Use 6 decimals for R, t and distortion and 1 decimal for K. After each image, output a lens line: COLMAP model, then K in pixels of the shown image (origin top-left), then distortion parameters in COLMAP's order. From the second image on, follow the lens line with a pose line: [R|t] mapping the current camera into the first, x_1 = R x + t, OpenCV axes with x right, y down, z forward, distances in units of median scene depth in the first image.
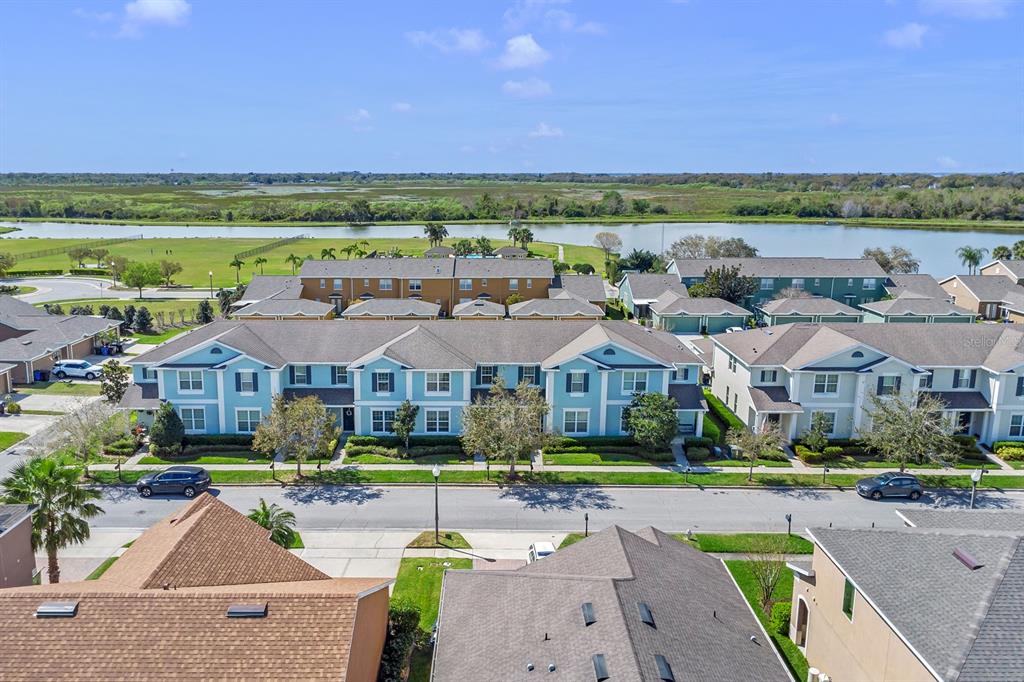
lens RADIAL K [[718.8, 0, 512.0], [0, 718.8, 341.0], [0, 0, 1]] dist [0.011700, -0.004154]
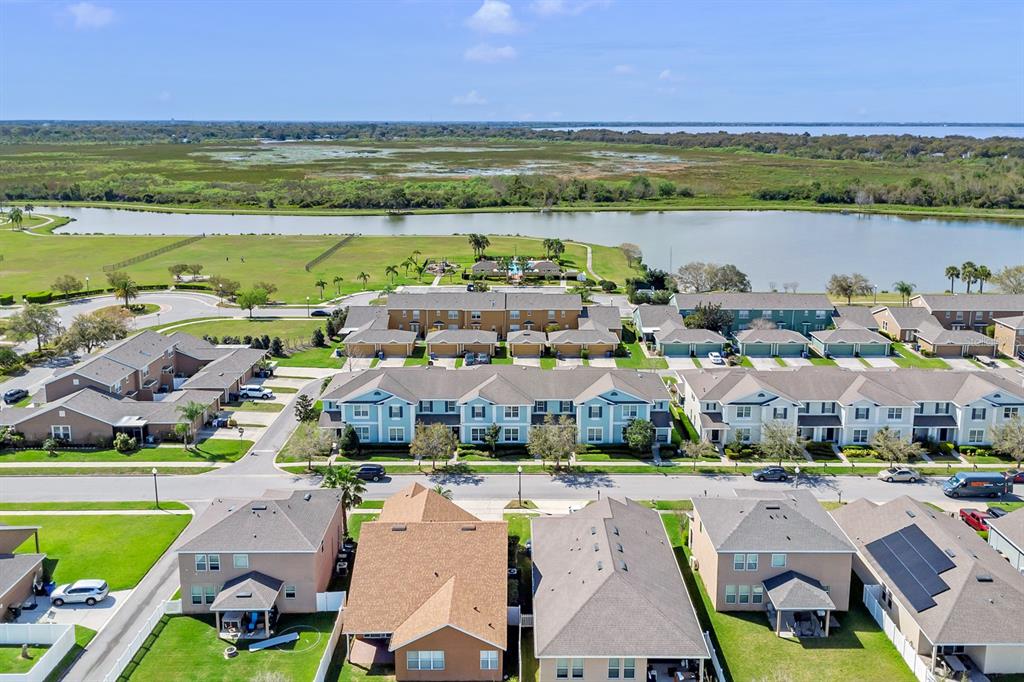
lens RADIAL K [[770.0, 0, 512.0], [0, 770.0, 341.0], [0, 0, 1]] dist [0.004342, 0.003900]
pose [[0.999206, -0.012814, -0.037729, -0.032807], [0.014800, 0.998493, 0.052837, -0.201882], [0.036995, -0.053353, 0.997890, -0.776555]]
